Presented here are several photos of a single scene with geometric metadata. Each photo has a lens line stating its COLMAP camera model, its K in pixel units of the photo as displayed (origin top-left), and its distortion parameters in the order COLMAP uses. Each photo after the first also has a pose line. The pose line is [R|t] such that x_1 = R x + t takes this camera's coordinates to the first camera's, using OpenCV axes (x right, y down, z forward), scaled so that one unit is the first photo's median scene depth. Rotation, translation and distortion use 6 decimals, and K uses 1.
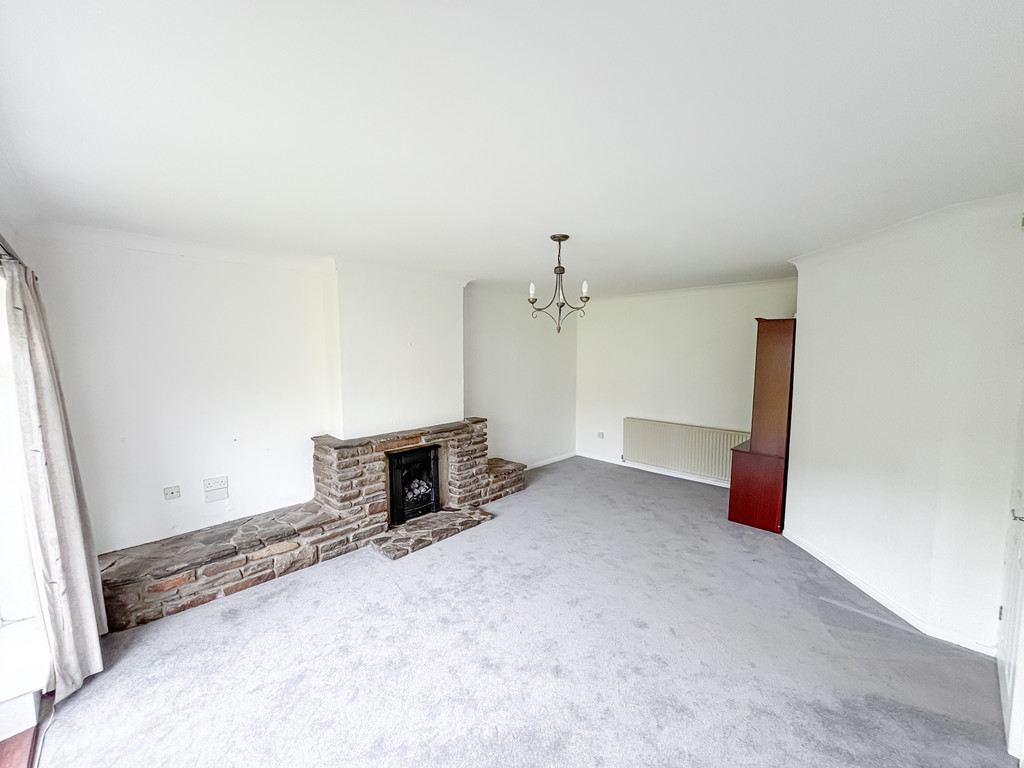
lens RADIAL K [[414.6, 0, 512.0], [0, 414.6, 384.0], [0, 0, 1]] dist [0.004134, -0.000036]
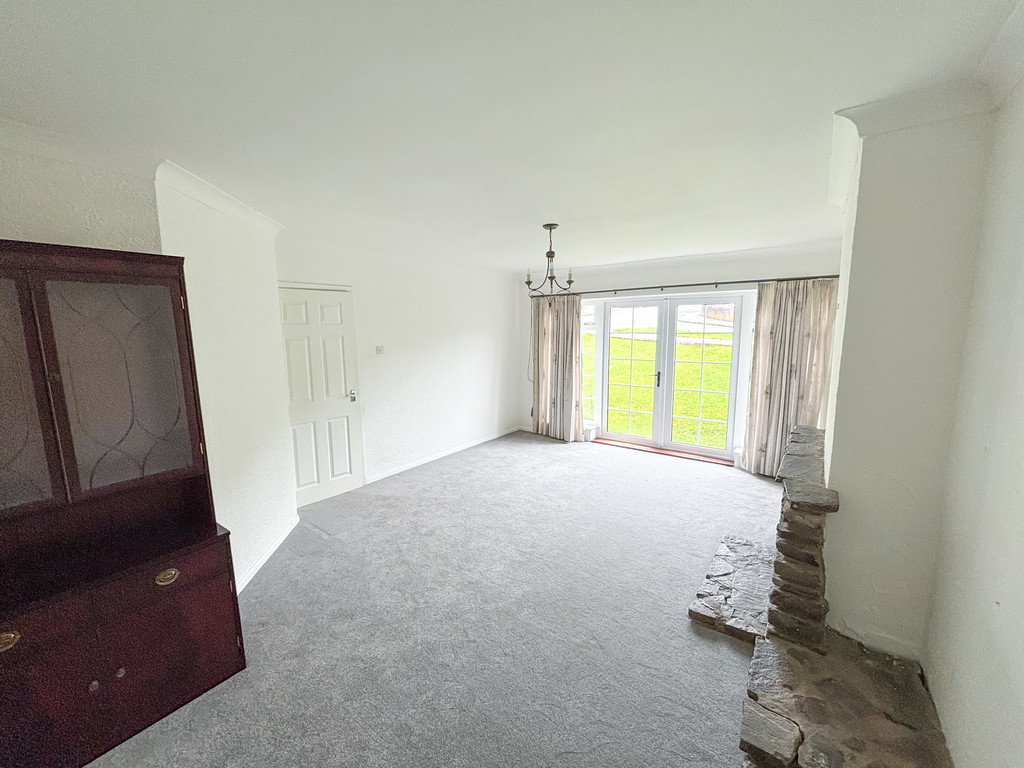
lens RADIAL K [[414.6, 0, 512.0], [0, 414.6, 384.0], [0, 0, 1]] dist [0.004134, -0.000036]
pose [[-0.988986, 0.031878, -0.144537, 0.283819], [-0.000861, 0.975275, 0.220993, -0.120885], [0.148008, 0.218684, -0.964506, 1.544473]]
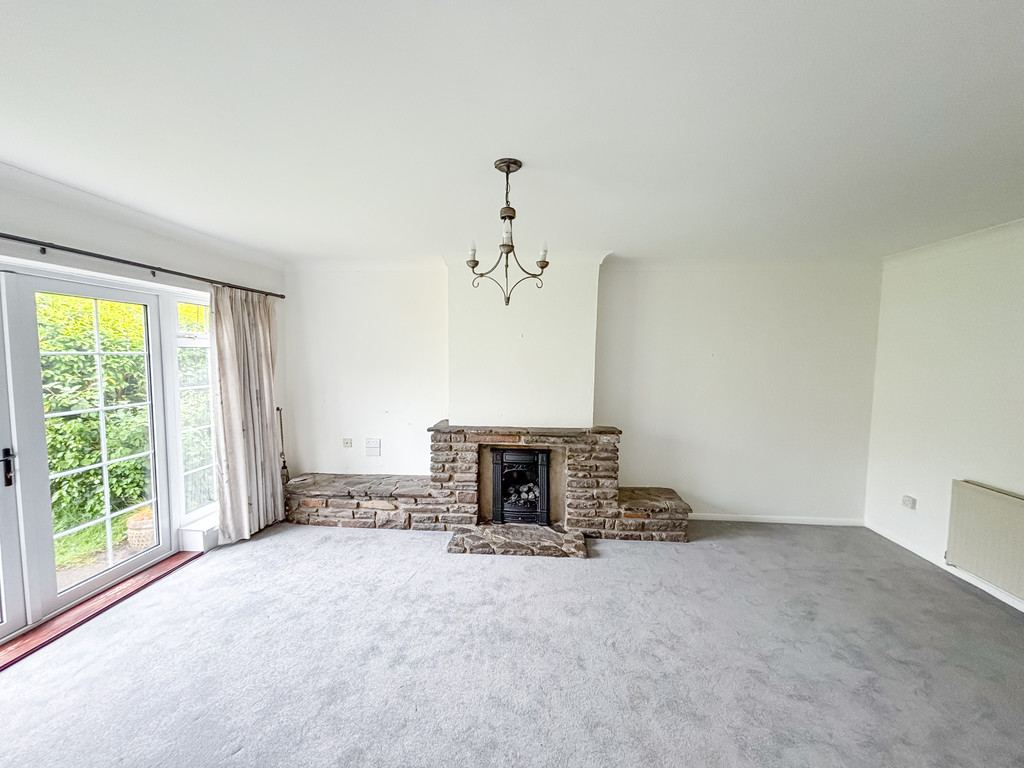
lens RADIAL K [[414.6, 0, 512.0], [0, 414.6, 384.0], [0, 0, 1]] dist [0.004134, -0.000036]
pose [[0.646859, 0.066646, -0.759692, 0.460572], [-0.077464, 0.996764, 0.021485, -0.005634], [0.758665, 0.044951, 0.649928, 0.397223]]
